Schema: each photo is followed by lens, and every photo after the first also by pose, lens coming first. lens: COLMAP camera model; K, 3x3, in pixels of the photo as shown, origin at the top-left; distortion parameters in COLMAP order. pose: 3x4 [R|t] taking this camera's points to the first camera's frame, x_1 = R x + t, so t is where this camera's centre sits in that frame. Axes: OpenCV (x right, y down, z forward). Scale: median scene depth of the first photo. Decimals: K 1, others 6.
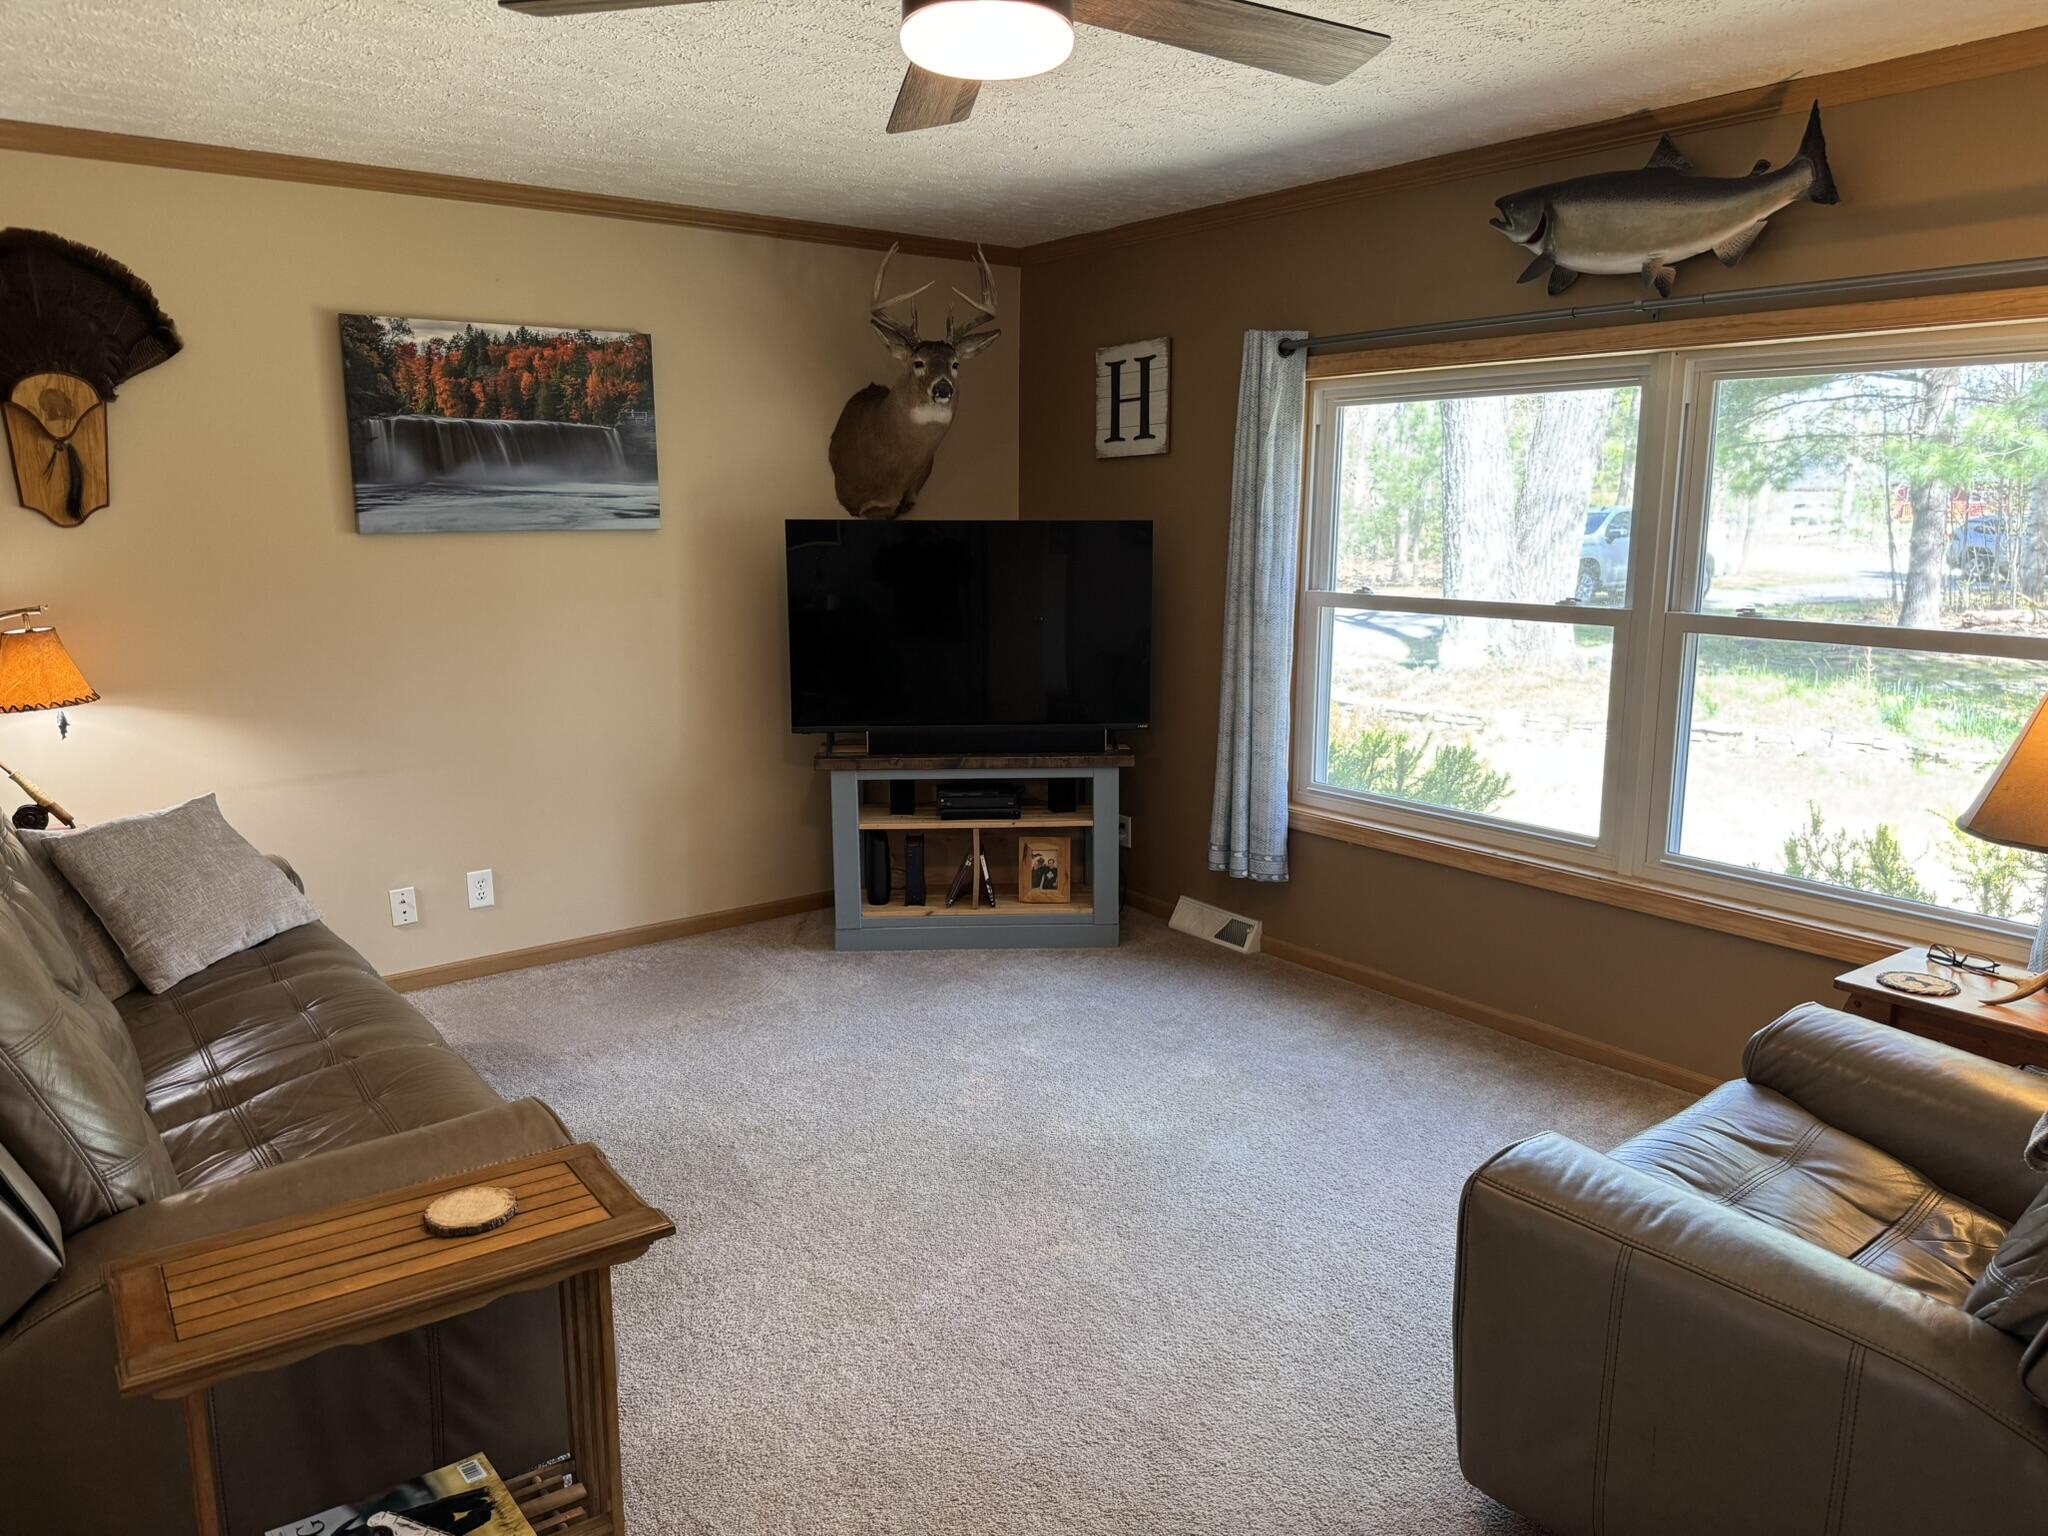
lens RADIAL K [[1434.0, 0, 1024.0], [0, 1434.0, 768.0], [0, 0, 1]] dist [0.097959, -0.134330]
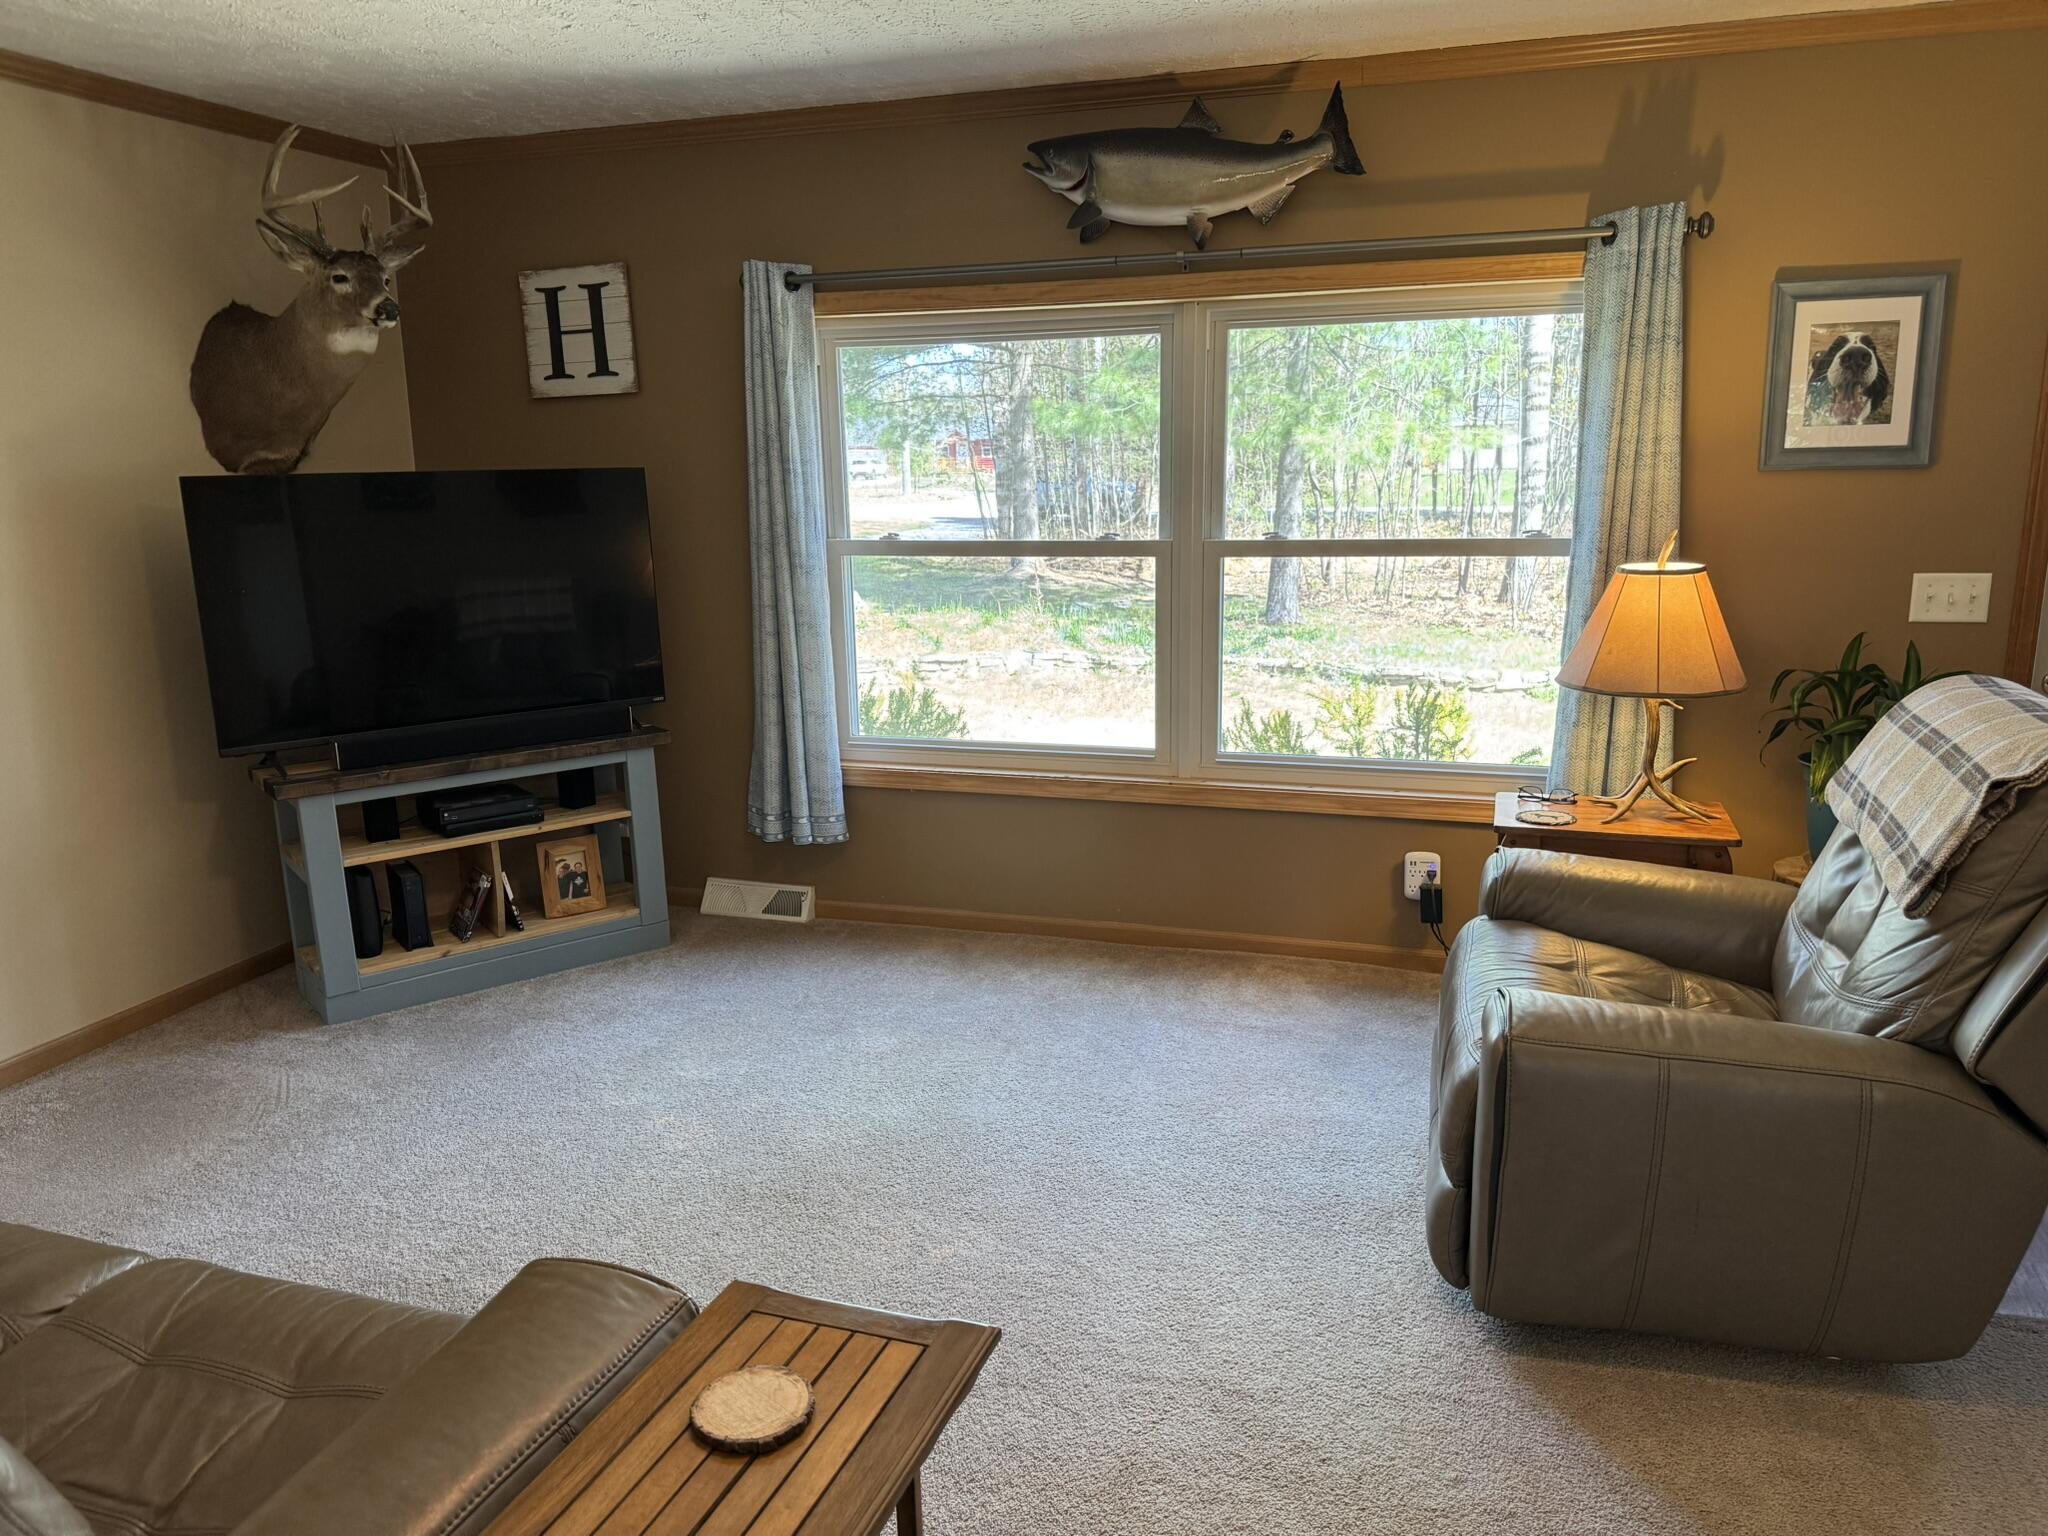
lens RADIAL K [[1434.0, 0, 1024.0], [0, 1434.0, 768.0], [0, 0, 1]] dist [0.097959, -0.134330]
pose [[0.820539, -0.139051, 0.554419, -0.245532], [0.124927, 0.990136, 0.063439, -0.015550], [-0.557771, 0.017208, 0.829816, 0.125267]]
